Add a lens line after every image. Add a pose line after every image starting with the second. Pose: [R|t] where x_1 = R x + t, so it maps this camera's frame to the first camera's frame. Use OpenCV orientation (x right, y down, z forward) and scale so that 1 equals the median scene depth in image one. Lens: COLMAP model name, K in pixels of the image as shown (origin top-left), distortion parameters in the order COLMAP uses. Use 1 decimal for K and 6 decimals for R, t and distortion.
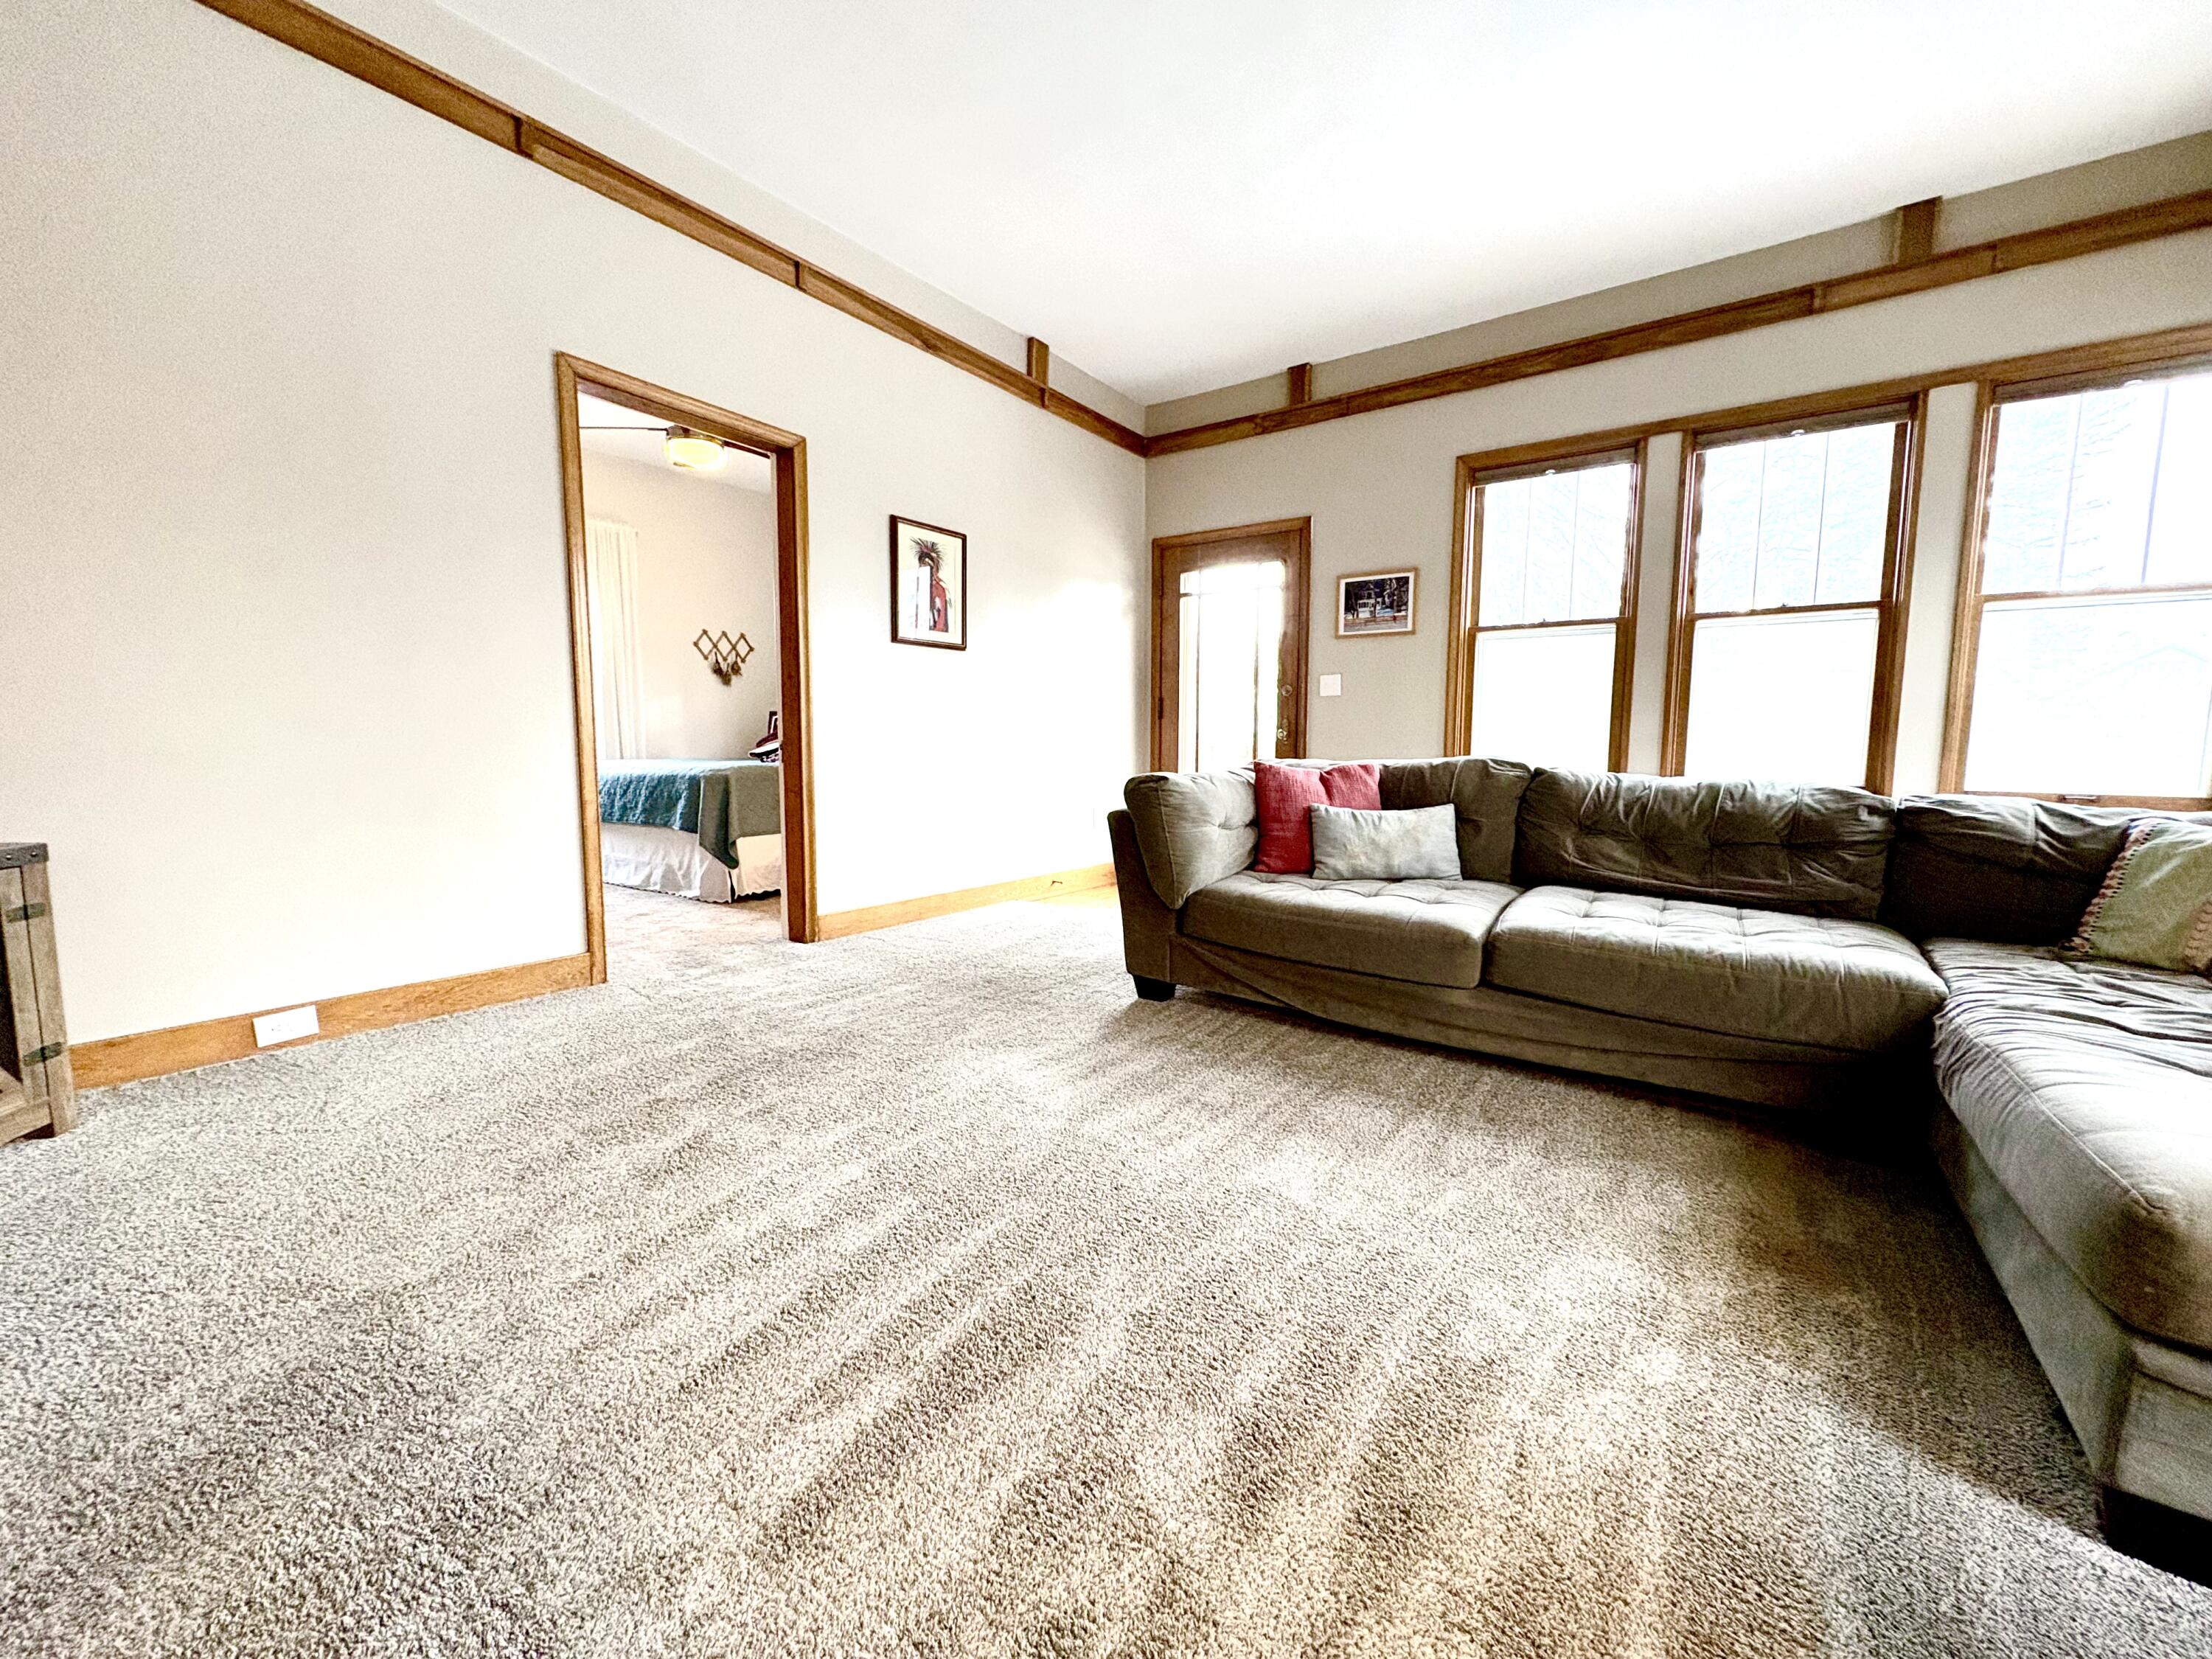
lens RADIAL K [[876.3, 0, 1104.5], [0, 876.3, 828.7], [0, 0, 1]] dist [-0.001191, 0.000133]
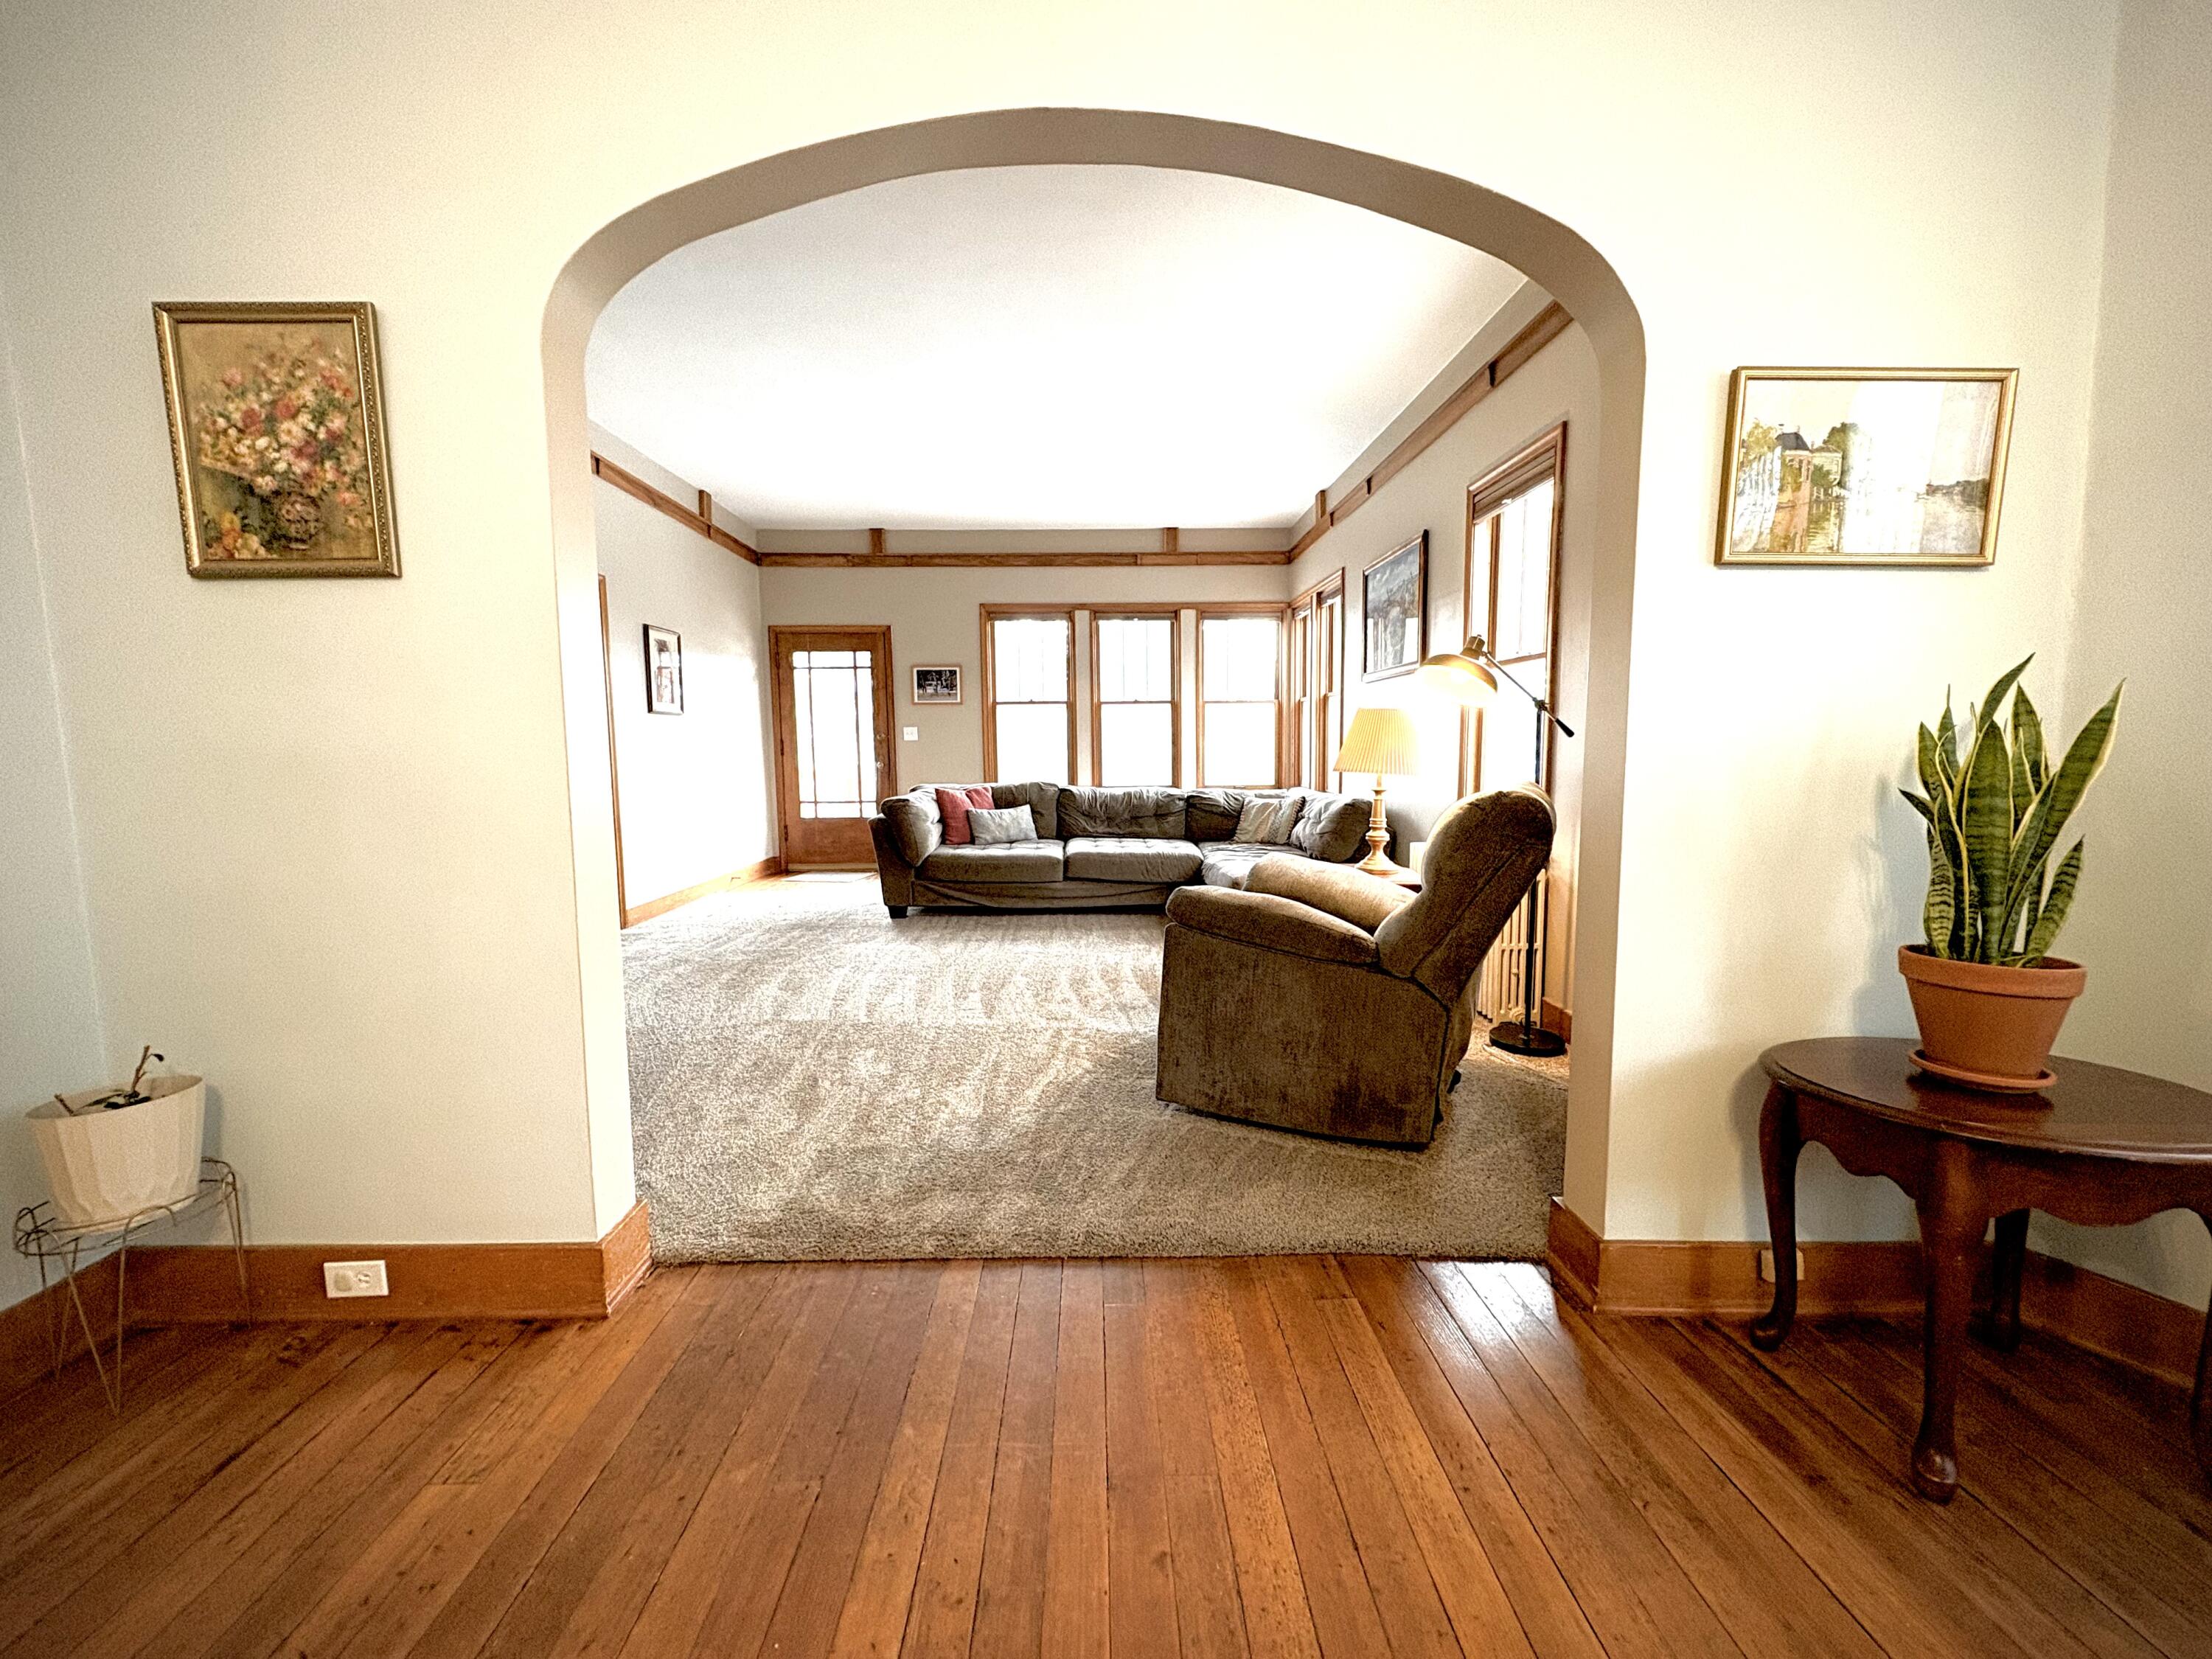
lens RADIAL K [[876.3, 0, 1104.5], [0, 876.3, 828.7], [0, 0, 1]] dist [-0.001191, 0.000133]
pose [[0.791185, -0.075066, 0.606953, -0.625453], [0.077507, 0.996744, 0.022241, -0.002375], [-0.606646, 0.029446, 0.794426, -0.657219]]
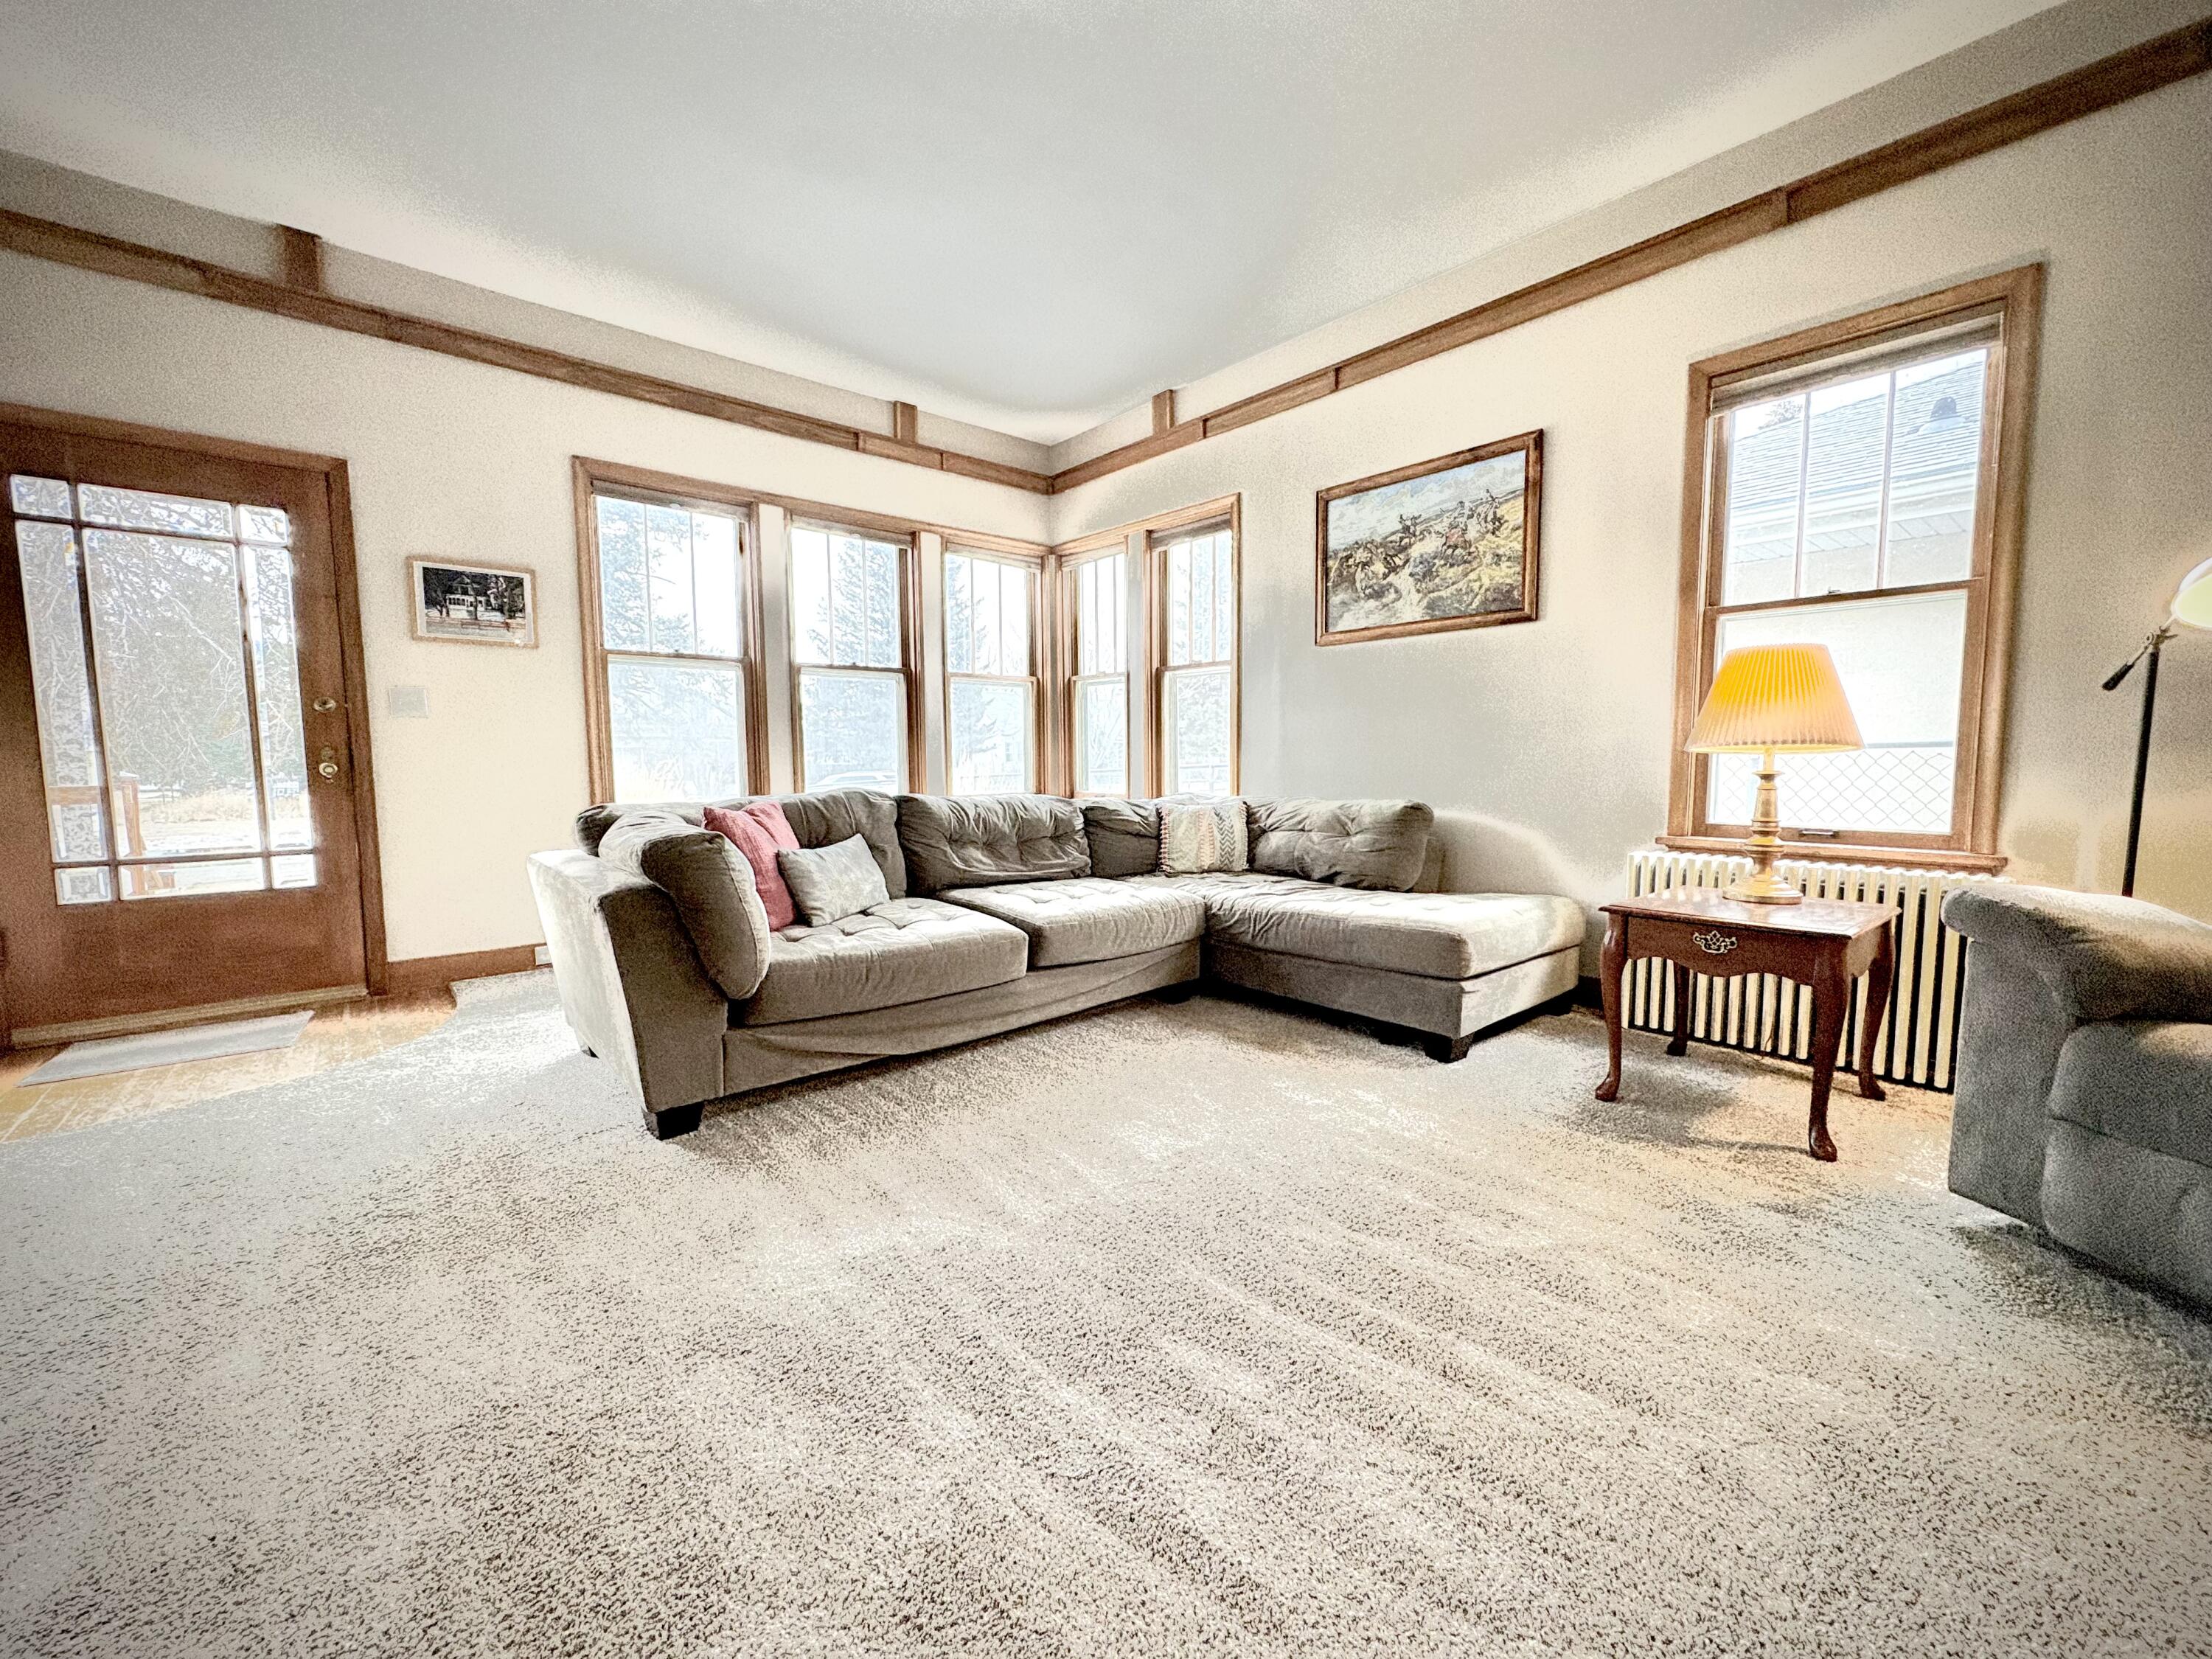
lens RADIAL K [[876.3, 0, 1104.5], [0, 876.3, 828.7], [0, 0, 1]] dist [-0.001191, 0.000133]
pose [[0.214155, -0.089353, 0.972704, -0.493239], [0.109693, 0.991708, 0.066948, -0.062077], [-0.970621, 0.092362, 0.222180, 0.401620]]
